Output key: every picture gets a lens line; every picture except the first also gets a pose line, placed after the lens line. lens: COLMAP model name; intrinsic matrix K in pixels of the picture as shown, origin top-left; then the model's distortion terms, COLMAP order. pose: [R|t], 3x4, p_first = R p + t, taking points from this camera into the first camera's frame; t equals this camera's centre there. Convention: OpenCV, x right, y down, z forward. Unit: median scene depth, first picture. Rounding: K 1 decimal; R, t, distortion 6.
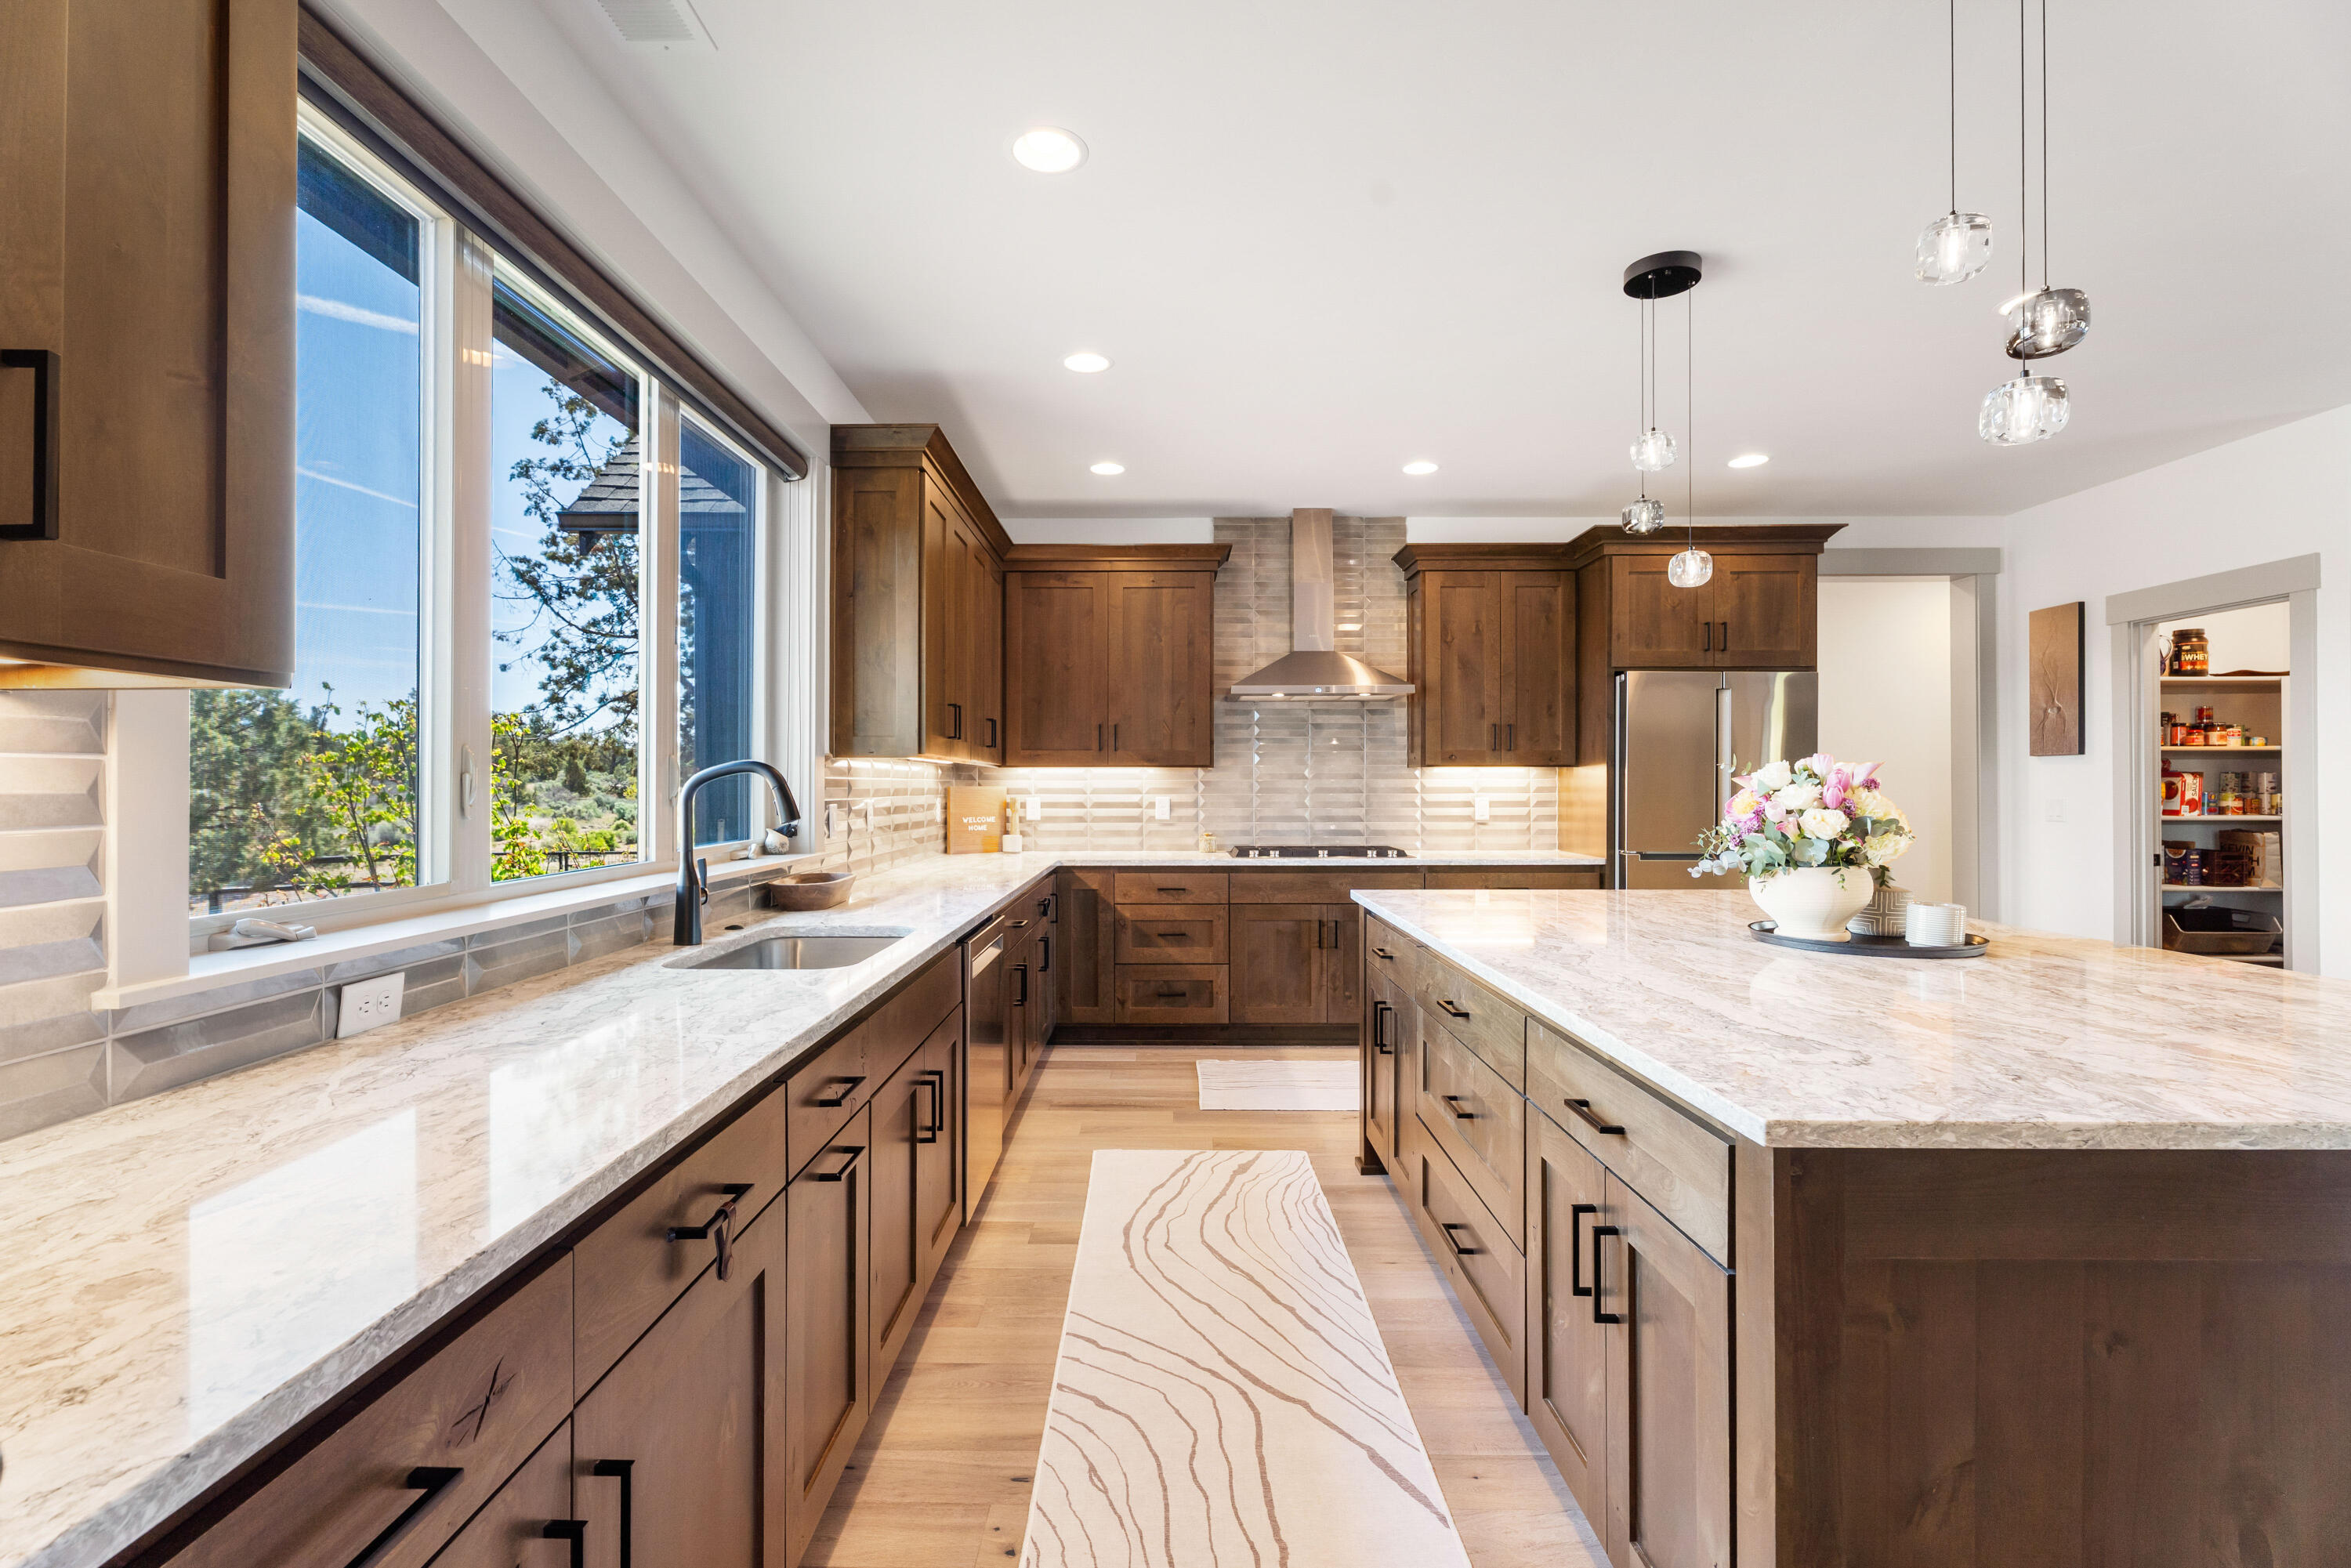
lens RADIAL K [[1049.3, 0, 1160.0], [0, 1049.3, 780.6], [0, 0, 1]] dist [0.000866, -0.000632]
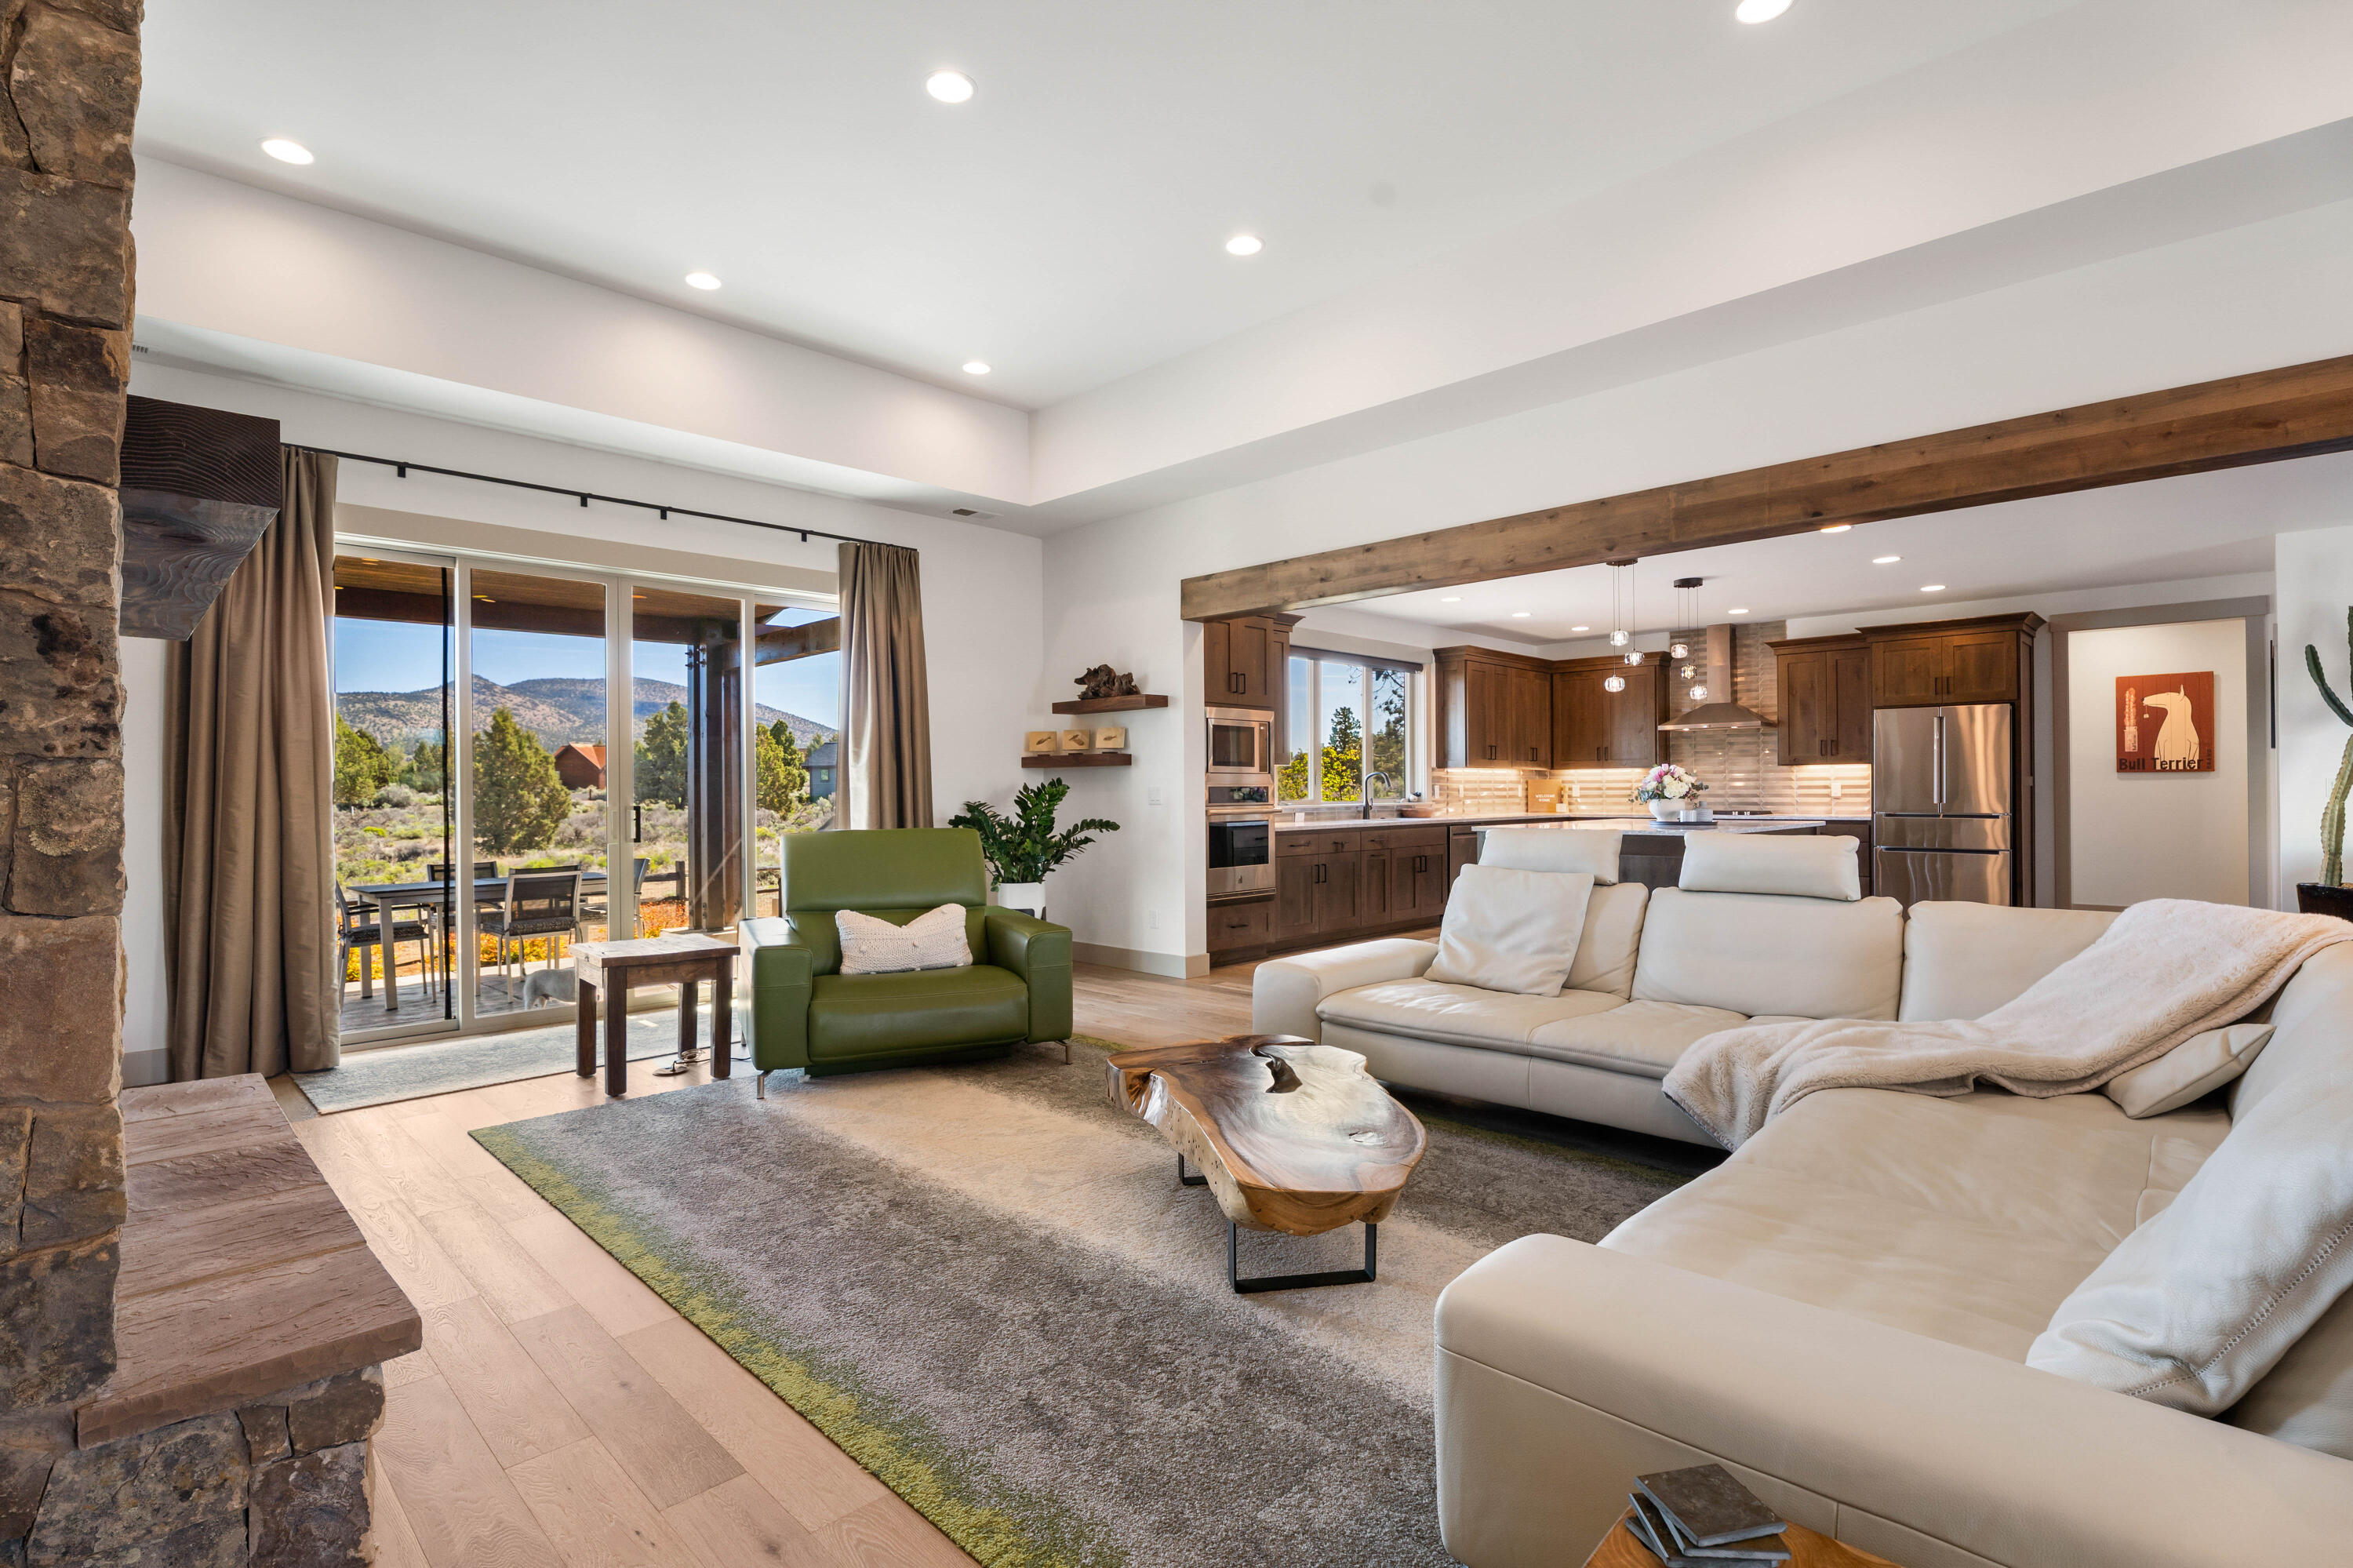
lens RADIAL K [[1094.7, 0, 1161.6], [0, 1094.7, 795.0], [0, 0, 1]] dist [-0.013757, -0.001616]
pose [[0.711334, -0.002475, -0.702850, 0.896456], [0.009905, 0.999930, 0.006503, 0.016266], [0.702784, -0.011587, 0.711309, -1.164488]]
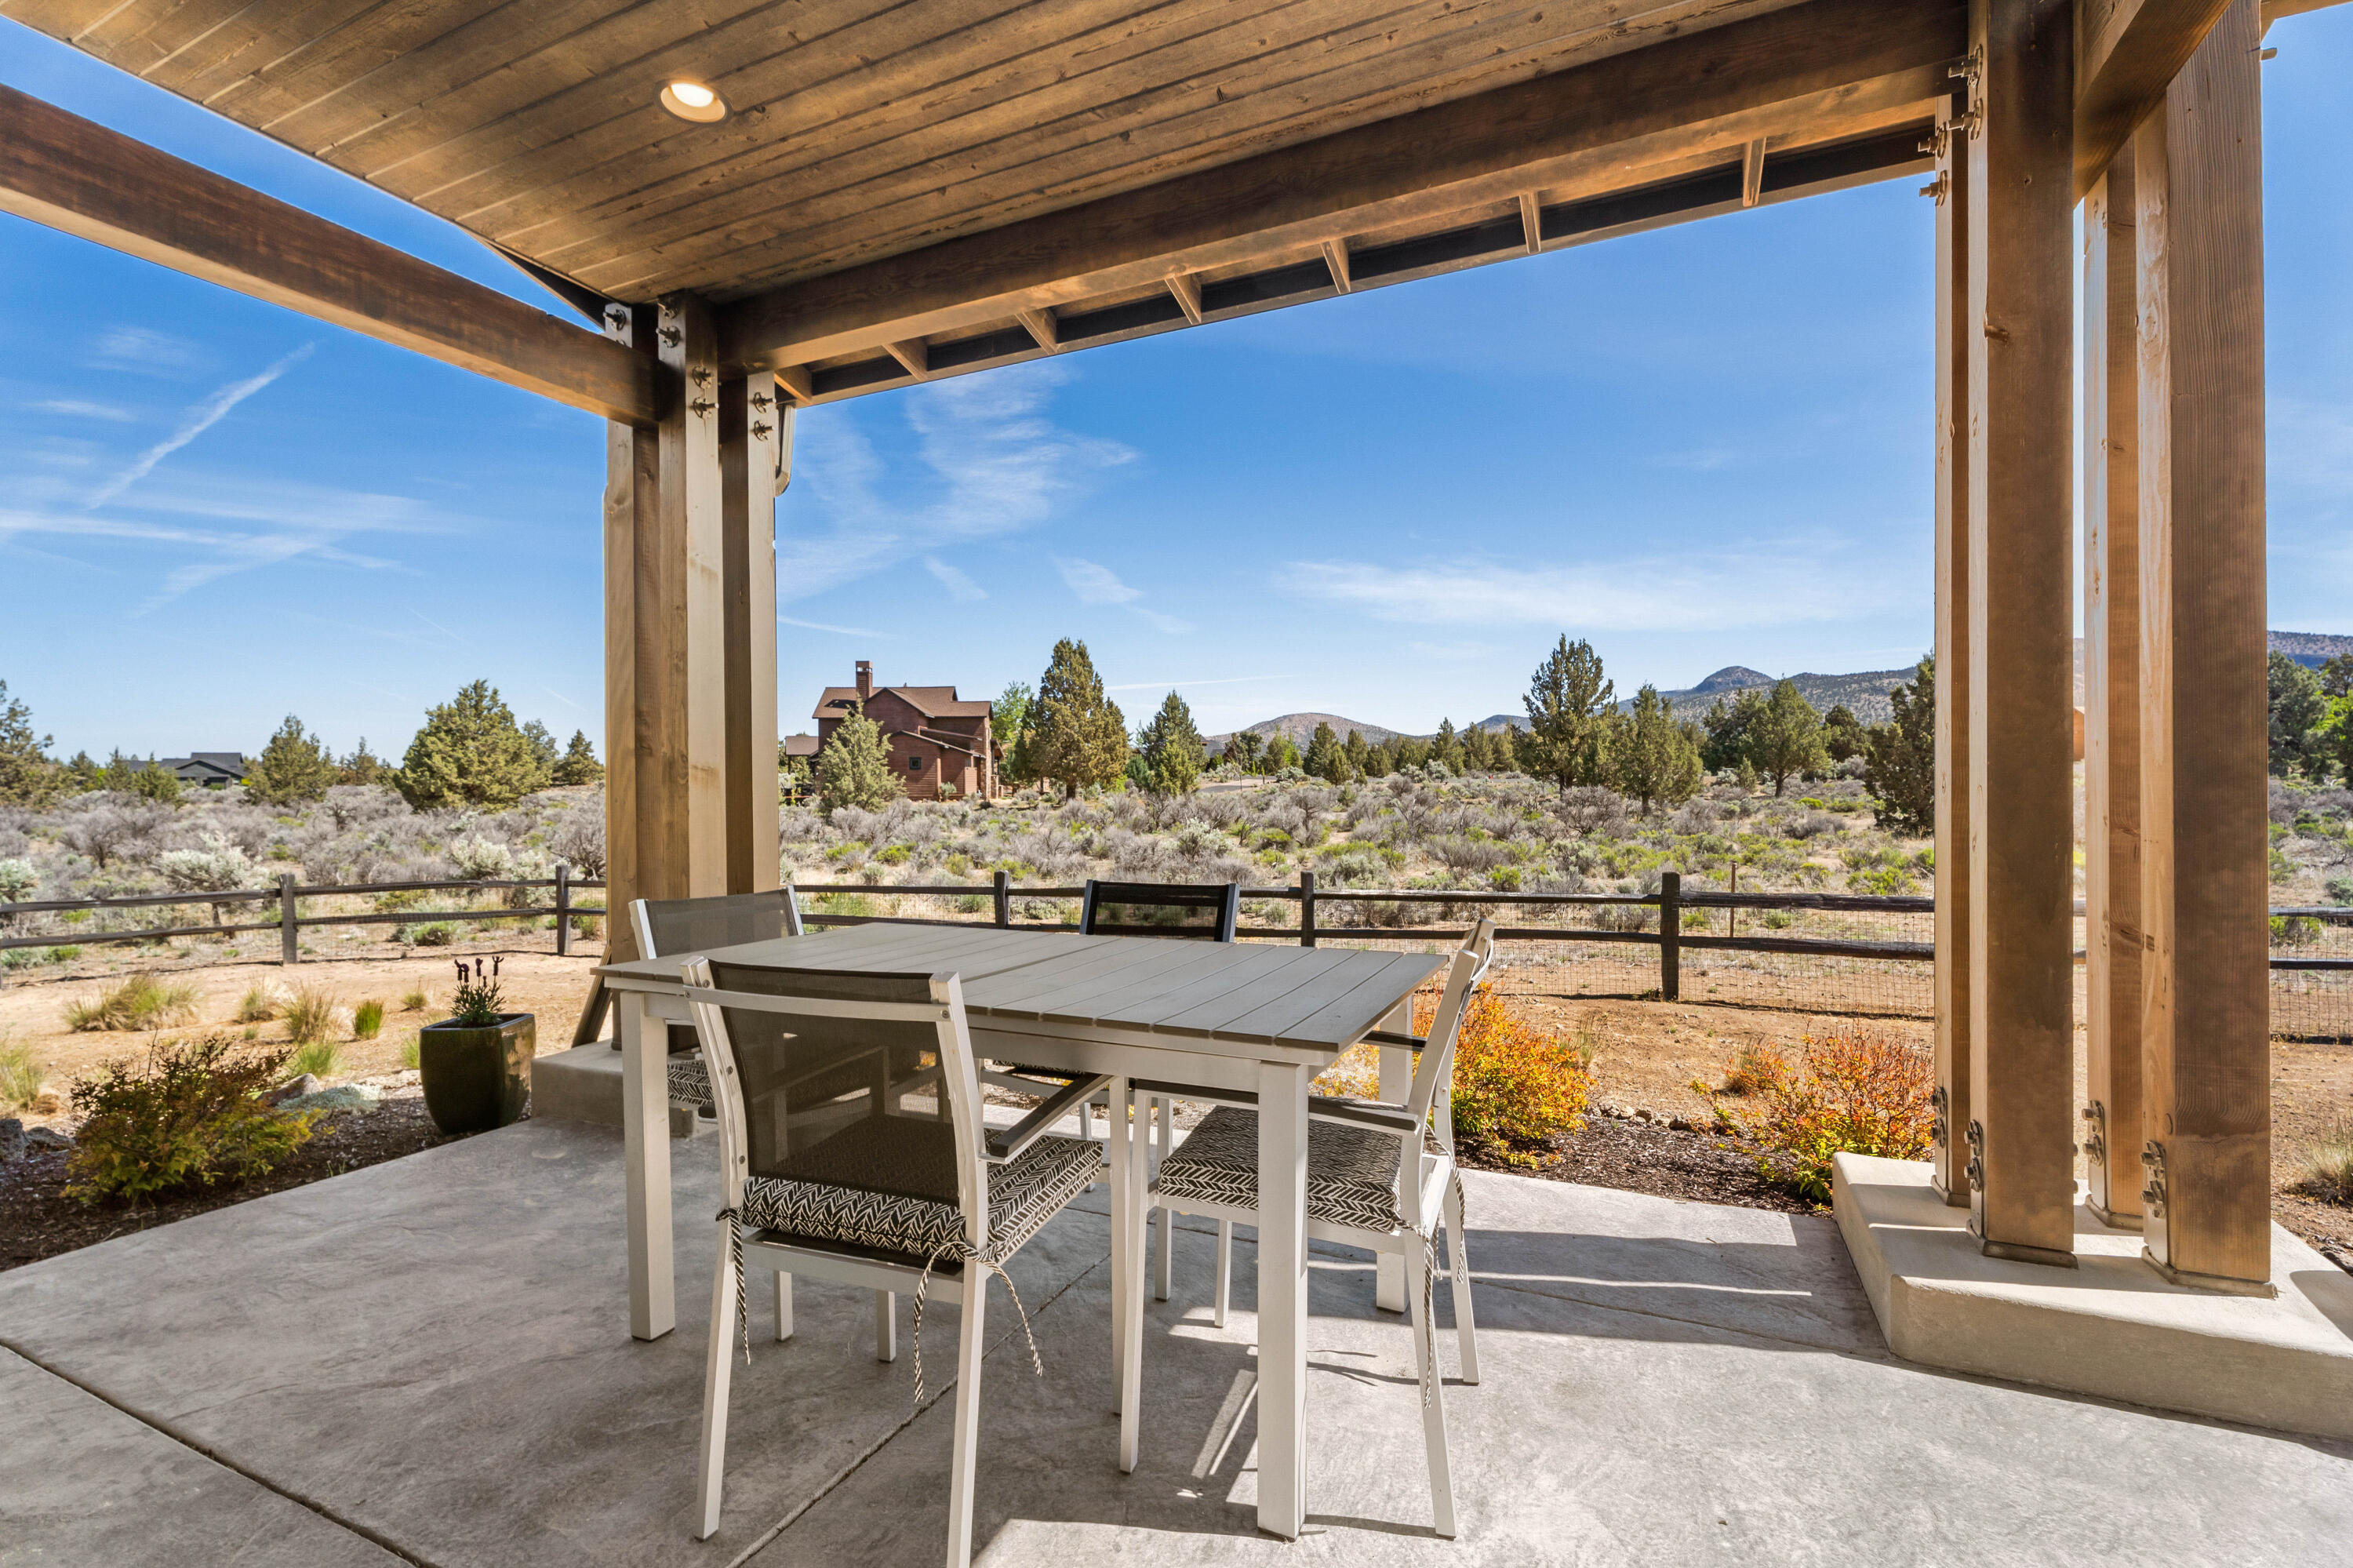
lens RADIAL K [[1050.3, 0, 1160.6], [0, 1050.3, 781.3], [0, 0, 1]] dist [0.000866, -0.000632]
pose [[-0.412567, 0.008331, -0.910889, -0.523861], [0.010793, 0.999933, 0.004257, 0.060975], [0.910864, -0.008075, -0.412629, -0.465124]]
